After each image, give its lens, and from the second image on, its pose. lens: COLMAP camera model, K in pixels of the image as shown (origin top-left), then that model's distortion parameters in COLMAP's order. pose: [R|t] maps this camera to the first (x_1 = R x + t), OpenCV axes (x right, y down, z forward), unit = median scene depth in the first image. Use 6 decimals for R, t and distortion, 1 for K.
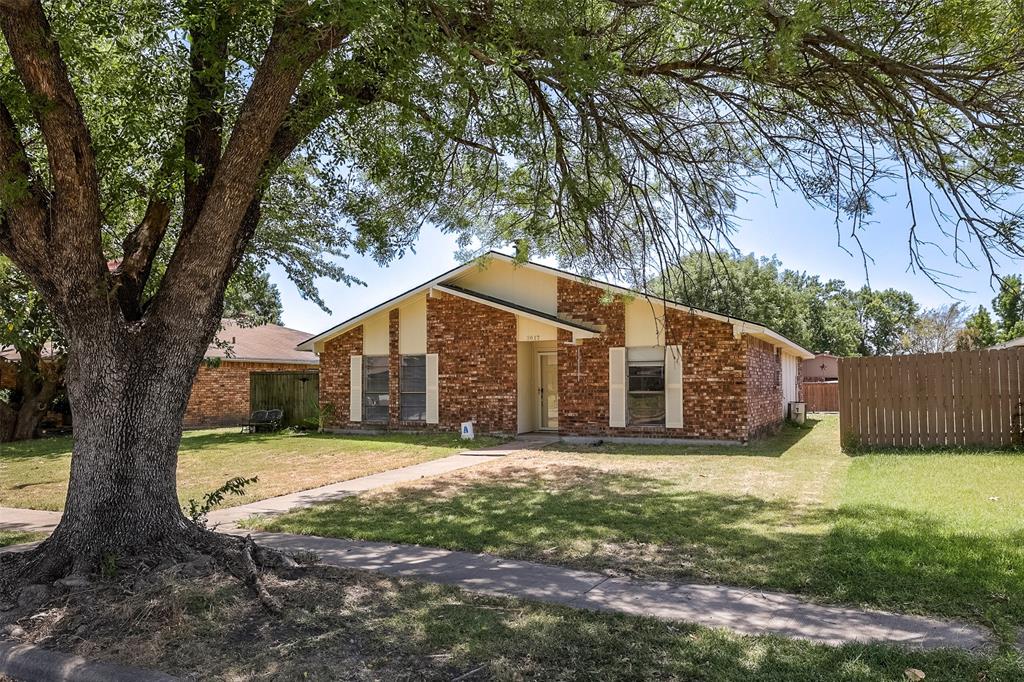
lens RADIAL K [[720.8, 0, 512.0], [0, 720.8, 344.8], [0, 0, 1]] dist [-0.001340, -0.000392]
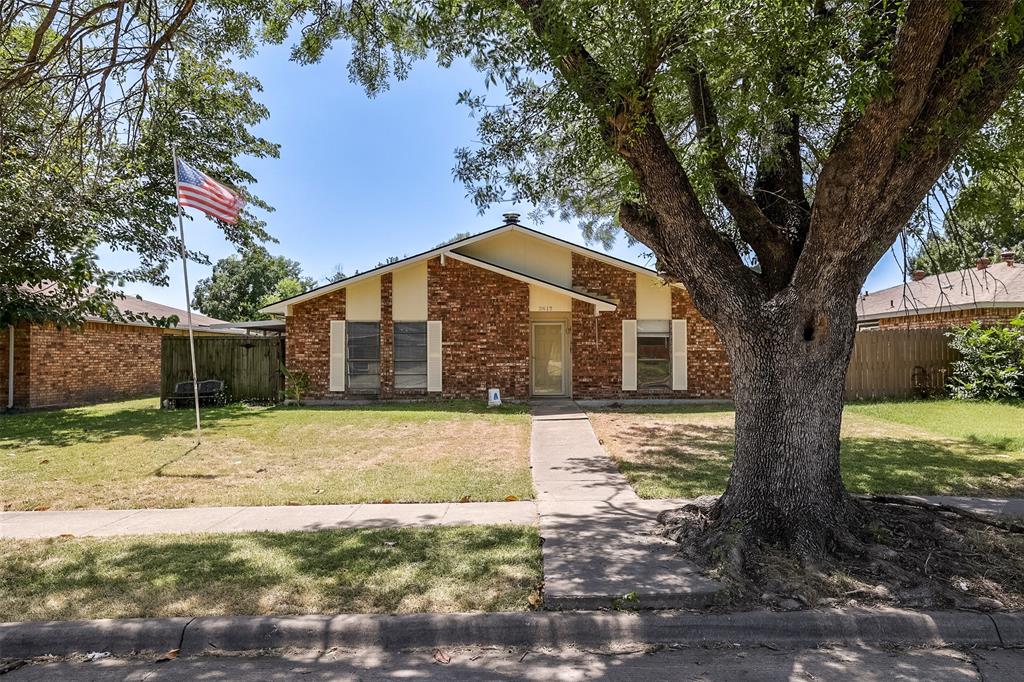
lens RADIAL K [[673.5, 0, 511.9], [0, 673.5, 337.8], [0, 0, 1]] dist [0.000196, 0.000432]
pose [[0.885057, 0.015340, 0.465231, -0.466453], [-0.029163, 0.999321, 0.022531, 0.012283], [-0.464569, -0.033509, 0.884903, 0.142169]]
